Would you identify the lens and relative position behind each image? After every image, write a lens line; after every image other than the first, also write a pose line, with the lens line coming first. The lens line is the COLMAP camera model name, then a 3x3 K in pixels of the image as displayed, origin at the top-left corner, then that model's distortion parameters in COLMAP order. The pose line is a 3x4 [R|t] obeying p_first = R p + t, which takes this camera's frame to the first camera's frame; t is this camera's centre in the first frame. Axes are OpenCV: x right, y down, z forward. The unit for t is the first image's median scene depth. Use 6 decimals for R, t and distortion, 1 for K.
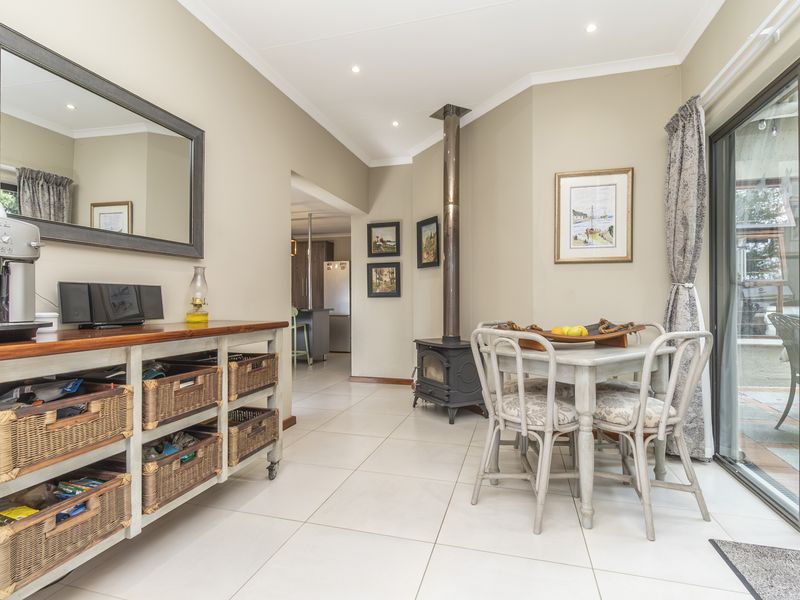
lens RADIAL K [[416.2, 0, 400.0], [0, 416.2, 300.0], [0, 0, 1]] dist [-0.001817, 0.000656]
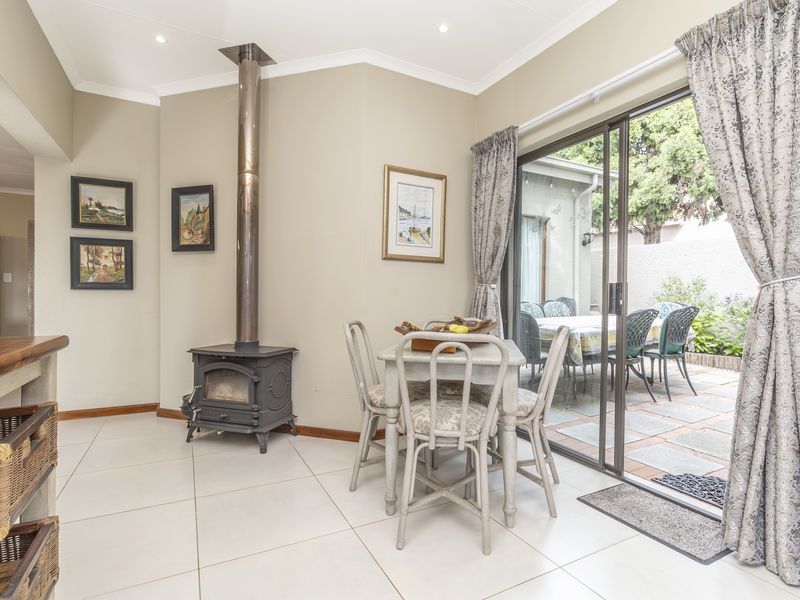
lens RADIAL K [[416.2, 0, 400.0], [0, 416.2, 300.0], [0, 0, 1]] dist [-0.001817, 0.000656]
pose [[0.716626, 0.004163, 0.697445, -0.216211], [-0.012659, 0.999895, 0.007038, -0.000500], [-0.697343, -0.013872, 0.716604, 0.231198]]
